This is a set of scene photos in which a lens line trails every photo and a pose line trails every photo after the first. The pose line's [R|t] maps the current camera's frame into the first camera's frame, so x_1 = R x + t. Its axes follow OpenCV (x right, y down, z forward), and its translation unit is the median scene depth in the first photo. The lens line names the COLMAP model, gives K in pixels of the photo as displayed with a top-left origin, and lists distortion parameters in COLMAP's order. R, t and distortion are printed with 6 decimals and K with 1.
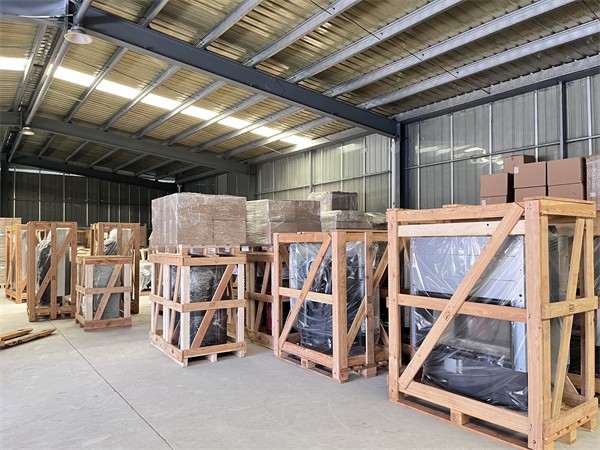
lens RADIAL K [[459.3, 0, 300.0], [0, 459.3, 225.0], [0, 0, 1]] dist [0.081188, -0.112659]
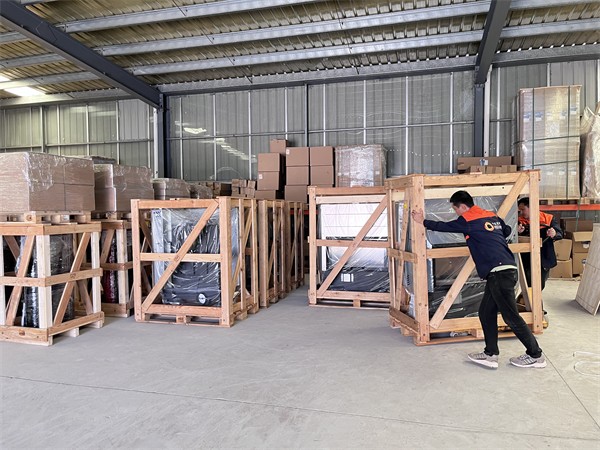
lens RADIAL K [[459.3, 0, 300.0], [0, 459.3, 225.0], [0, 0, 1]] dist [0.081188, -0.112659]
pose [[0.775157, -0.026298, 0.631221, -0.276691], [-0.014161, 0.998159, 0.058976, 0.006023], [-0.631610, -0.054654, 0.773357, -0.001236]]
